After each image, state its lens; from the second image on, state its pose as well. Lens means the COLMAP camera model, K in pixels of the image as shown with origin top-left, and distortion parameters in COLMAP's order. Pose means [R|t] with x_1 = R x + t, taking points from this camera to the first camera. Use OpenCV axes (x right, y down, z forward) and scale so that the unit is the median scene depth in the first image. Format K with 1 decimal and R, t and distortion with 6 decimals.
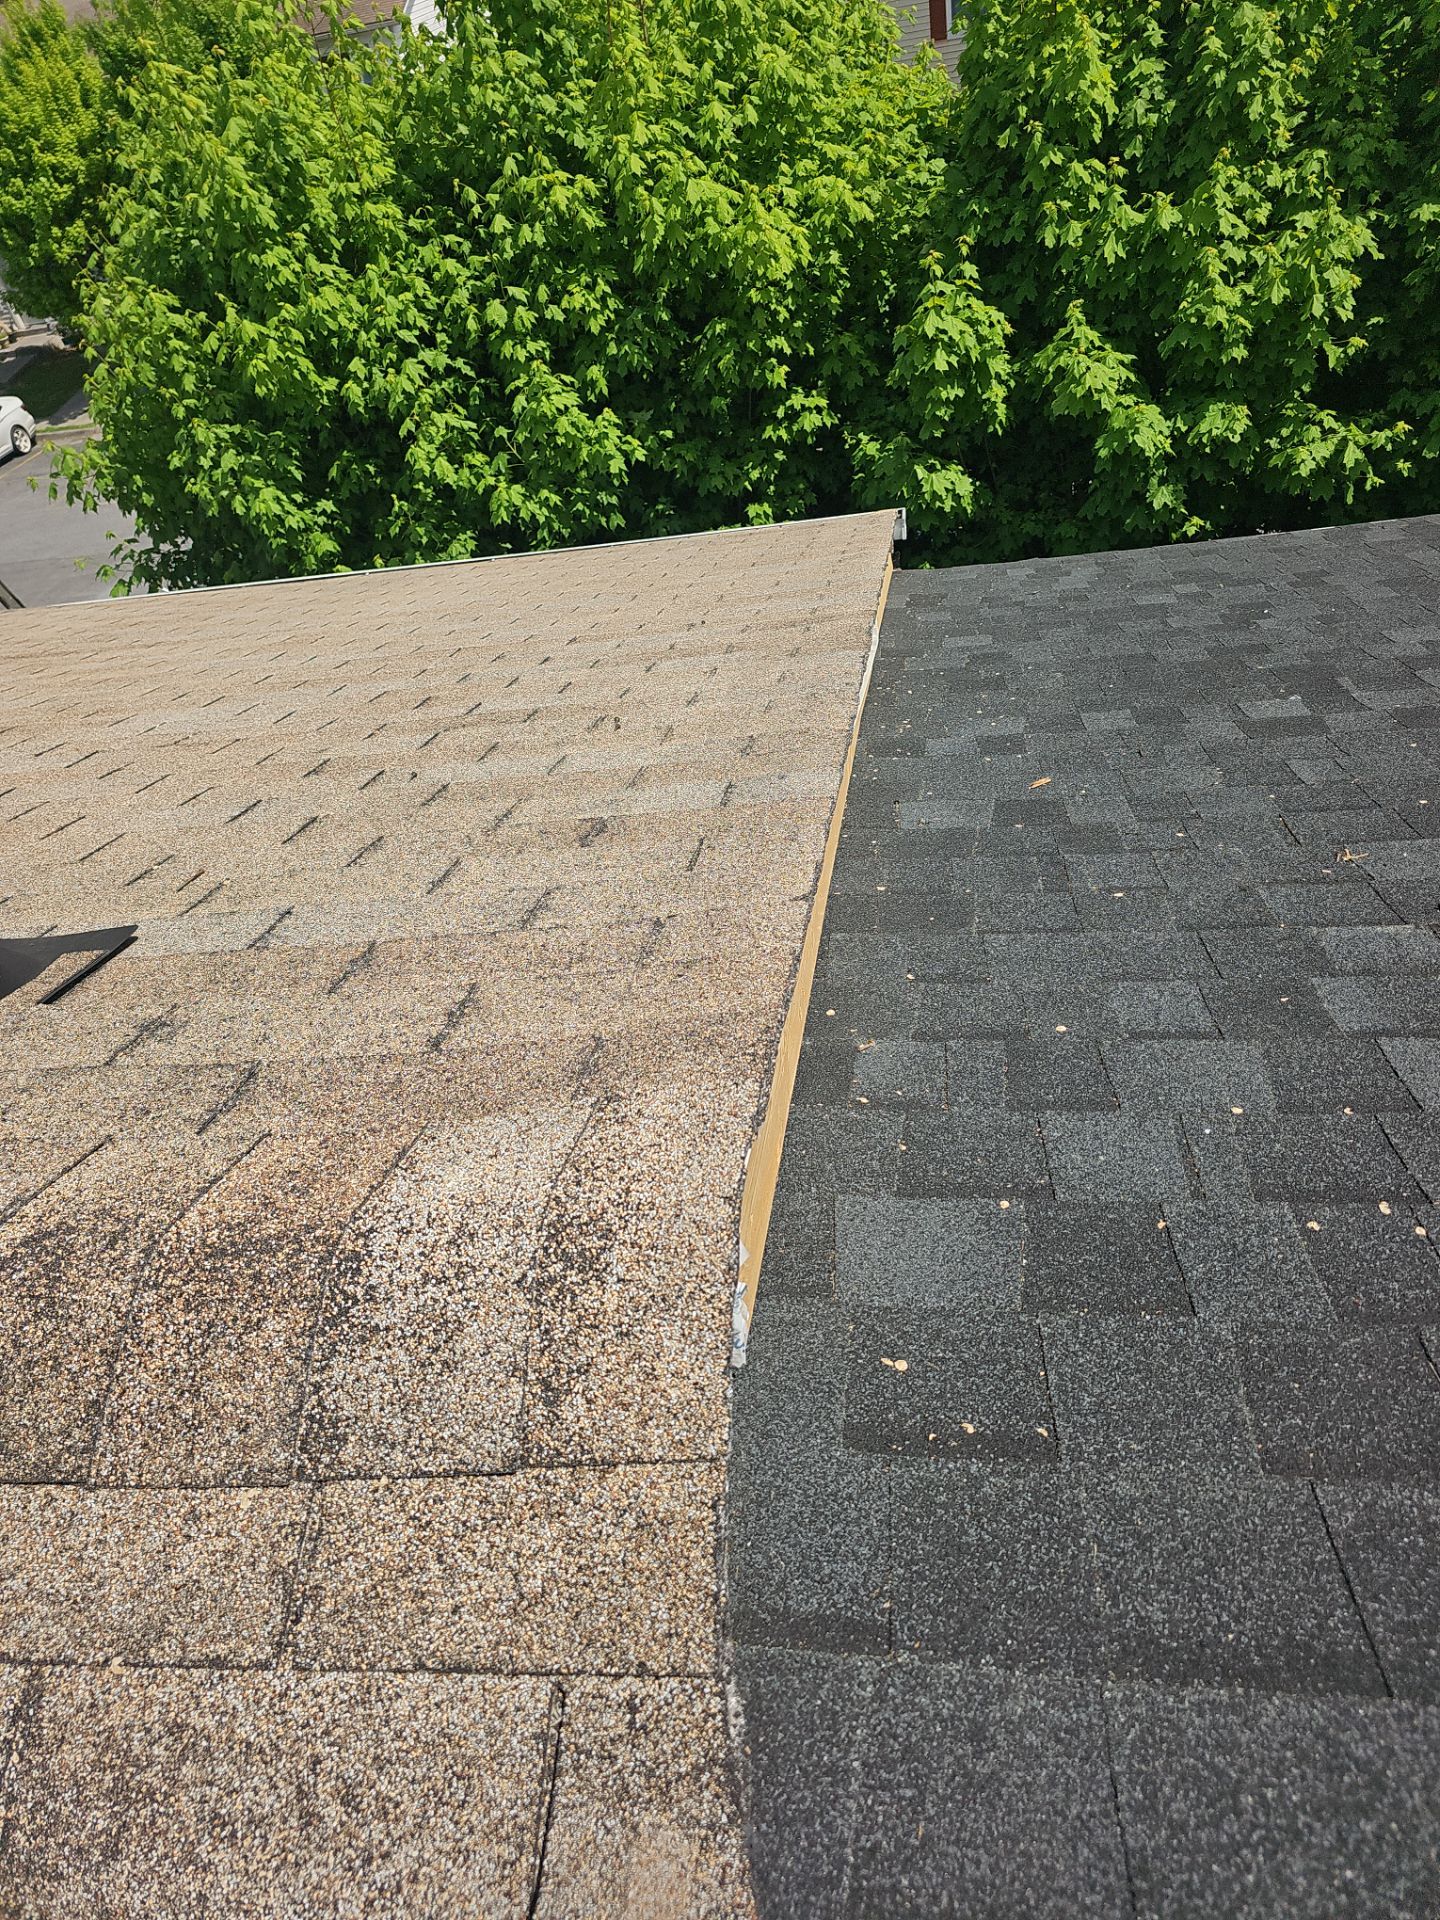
lens RADIAL K [[1274.8, 0, 749.6], [0, 1274.8, 891.7], [0, 0, 1]] dist [0.045597, -0.043790]
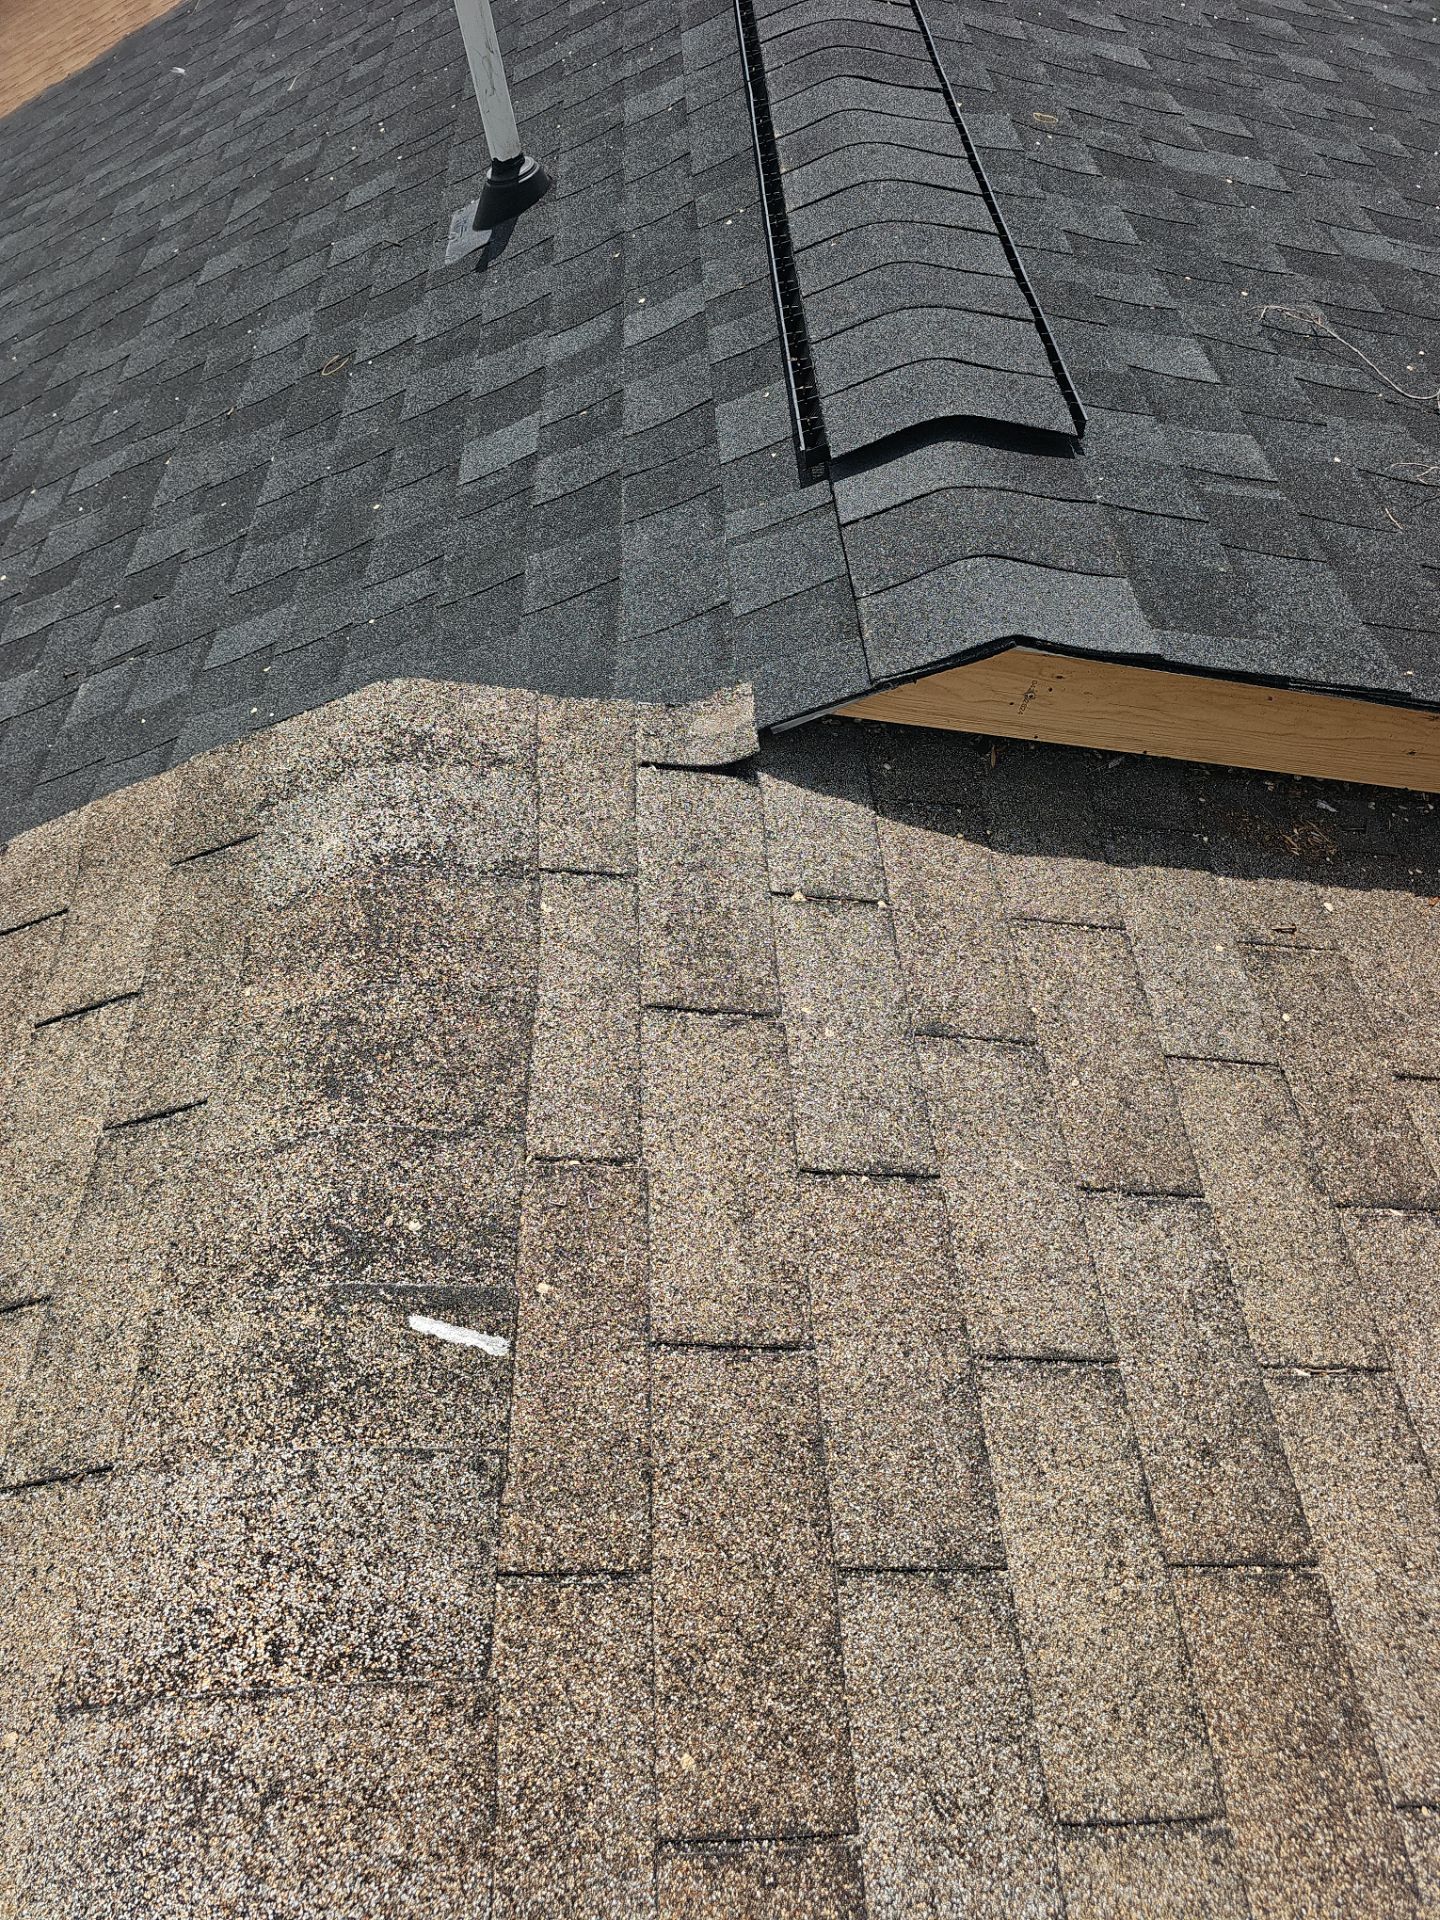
lens RADIAL K [[1274.8, 0, 730.1], [0, 1274.8, 966.5], [0, 0, 1]] dist [0.045597, -0.043790]
pose [[-0.117273, -0.682296, 0.721608, -0.193898], [0.708416, 0.451757, 0.542275, -0.022257], [-0.695984, 0.574793, 0.430371, 0.026404]]
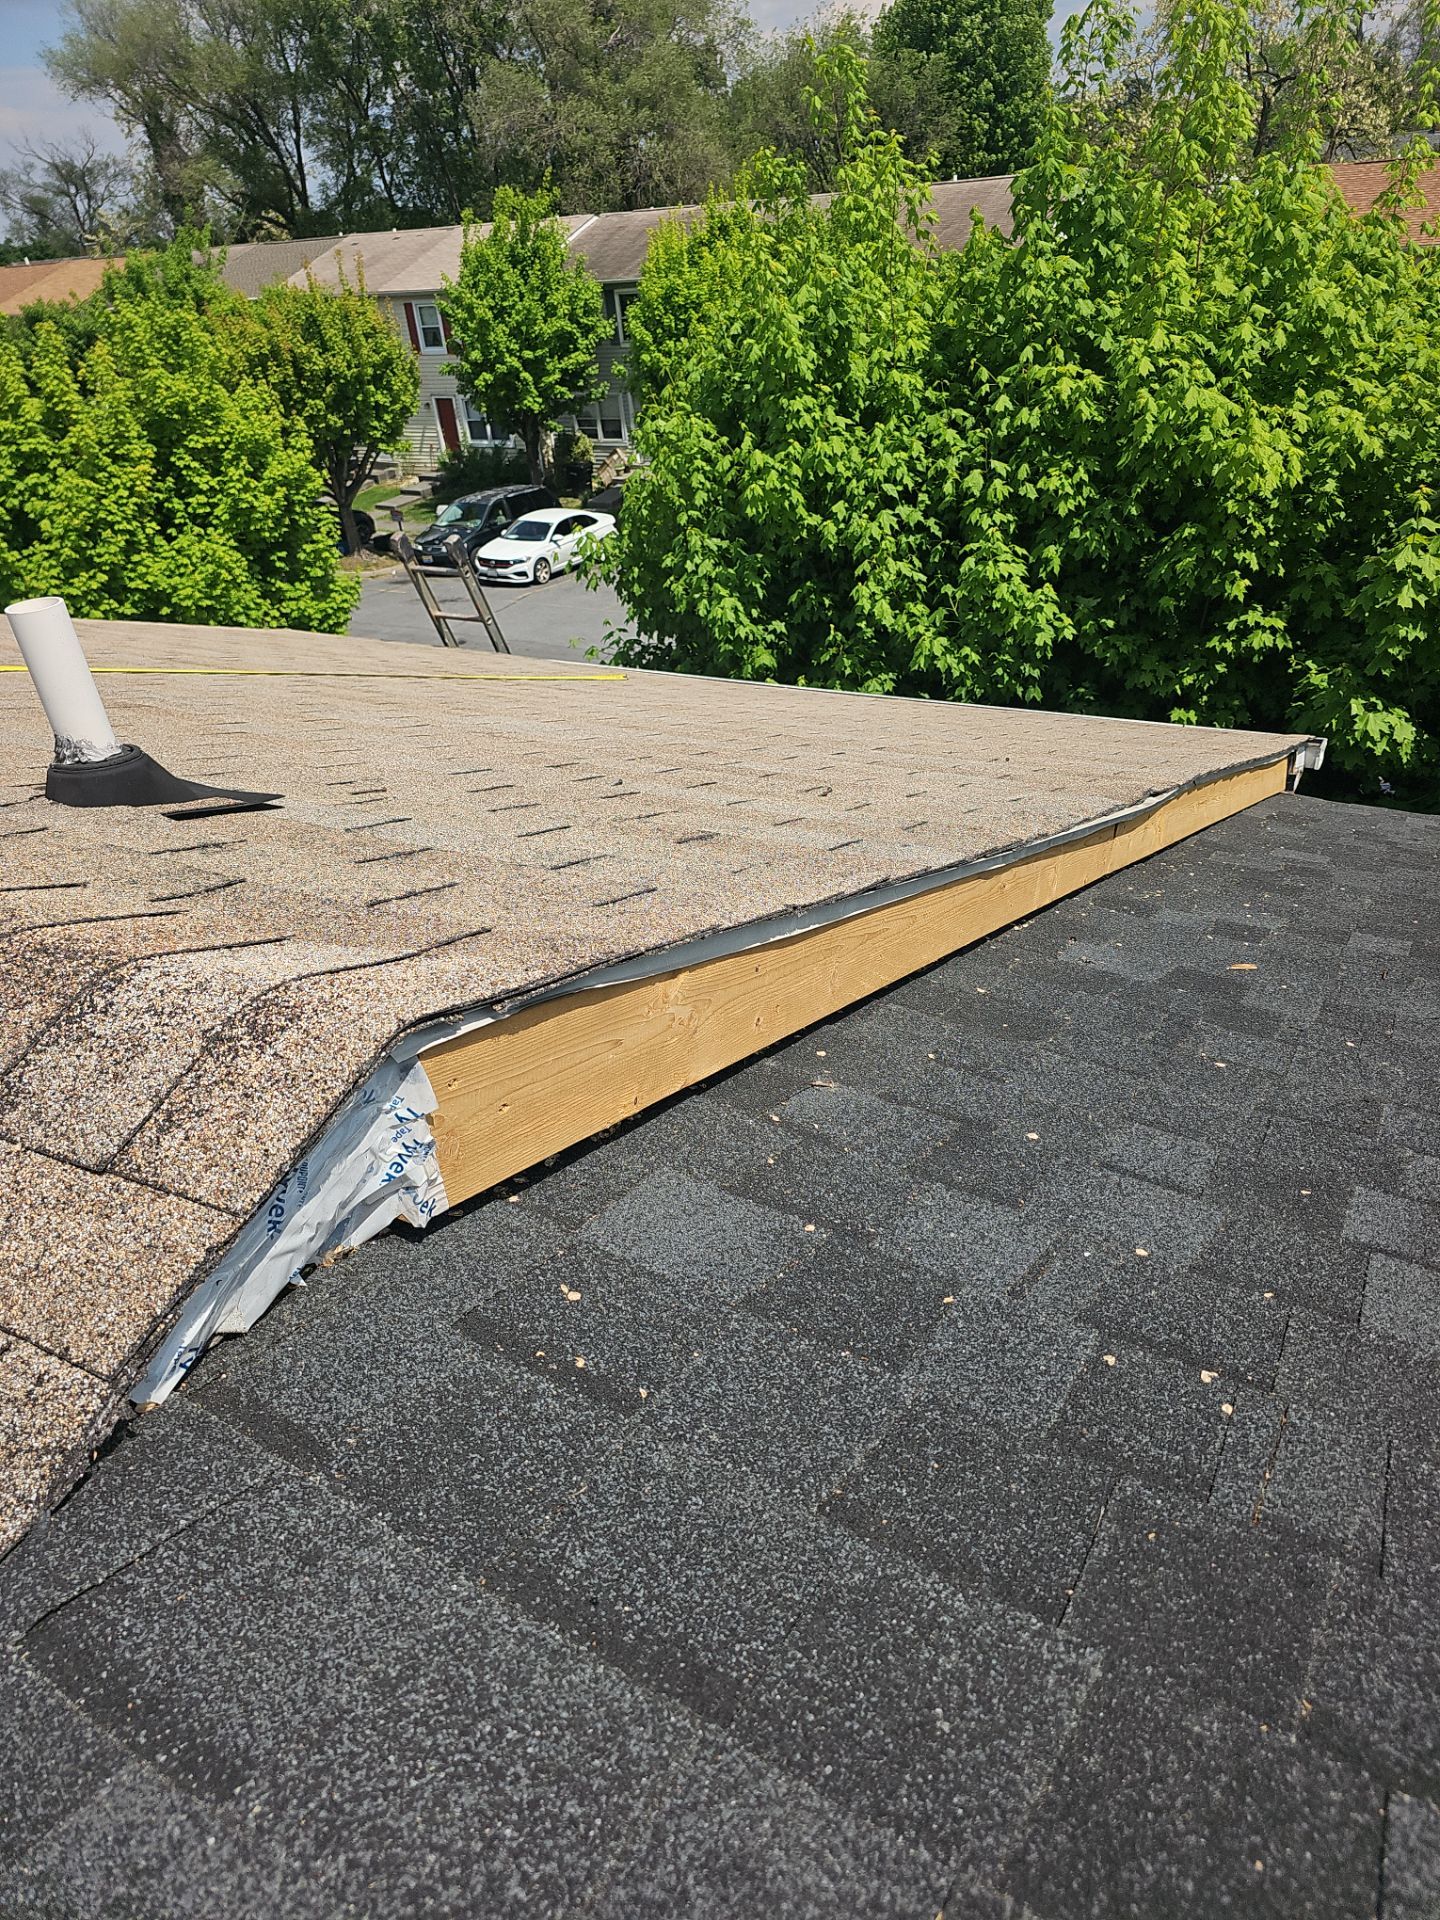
lens RADIAL K [[1274.8, 0, 755.5], [0, 1274.8, 917.7], [0, 0, 1]] dist [0.045597, -0.043790]
pose [[0.909343, 0.272690, -0.314222, 0.066979], [-0.308900, 0.948452, -0.070852, 0.018646], [0.278704, 0.161492, 0.946702, 0.013307]]
